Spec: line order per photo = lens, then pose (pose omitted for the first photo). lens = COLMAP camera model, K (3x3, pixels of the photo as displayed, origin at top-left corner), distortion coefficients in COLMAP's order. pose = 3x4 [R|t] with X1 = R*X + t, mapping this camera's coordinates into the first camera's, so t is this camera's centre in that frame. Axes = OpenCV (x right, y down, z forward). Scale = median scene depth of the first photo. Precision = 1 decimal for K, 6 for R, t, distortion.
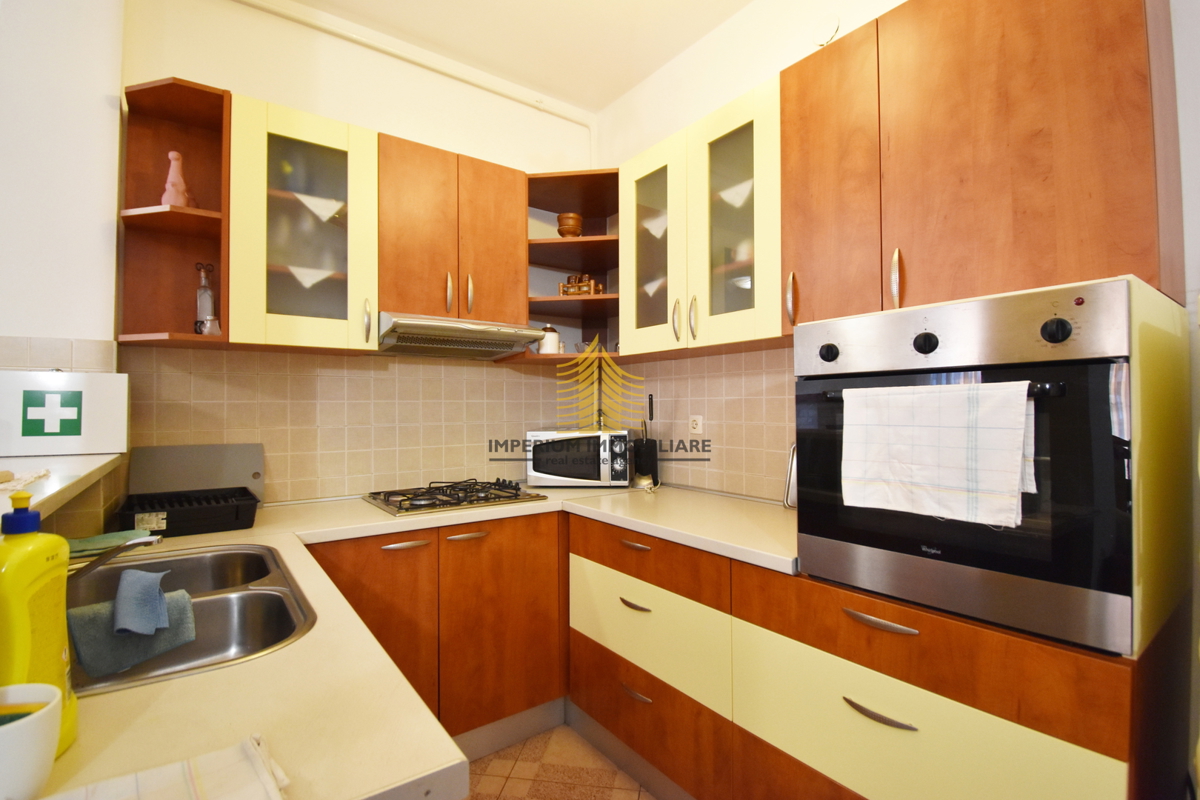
lens RADIAL K [[545.9, 0, 593.0], [0, 545.9, 404.8], [0, 0, 1]] dist [-0.010281, -0.005598]
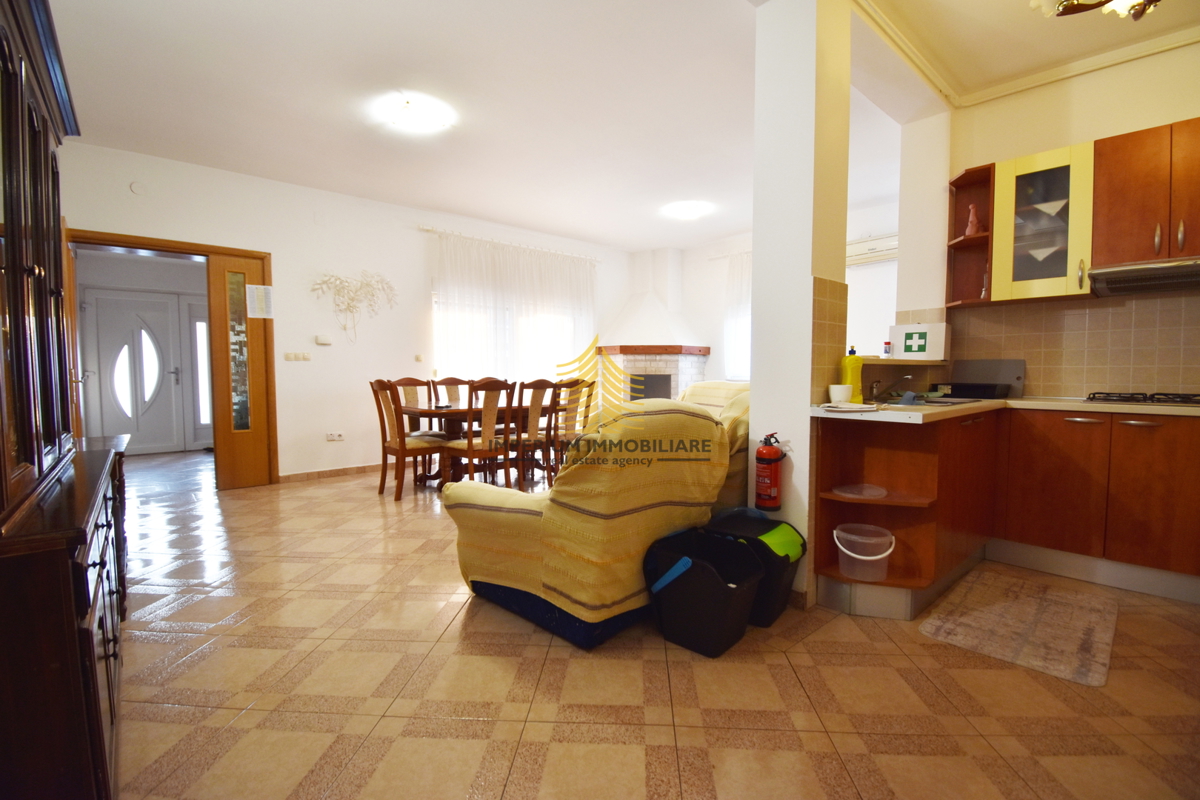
lens RADIAL K [[545.9, 0, 597.6], [0, 545.9, 397.6], [0, 0, 1]] dist [-0.010281, -0.005598]
pose [[0.089379, 0.051240, -0.994679, 1.004119], [0.002177, 0.998663, 0.051641, 0.108380], [0.995995, -0.006781, 0.089148, -0.476625]]
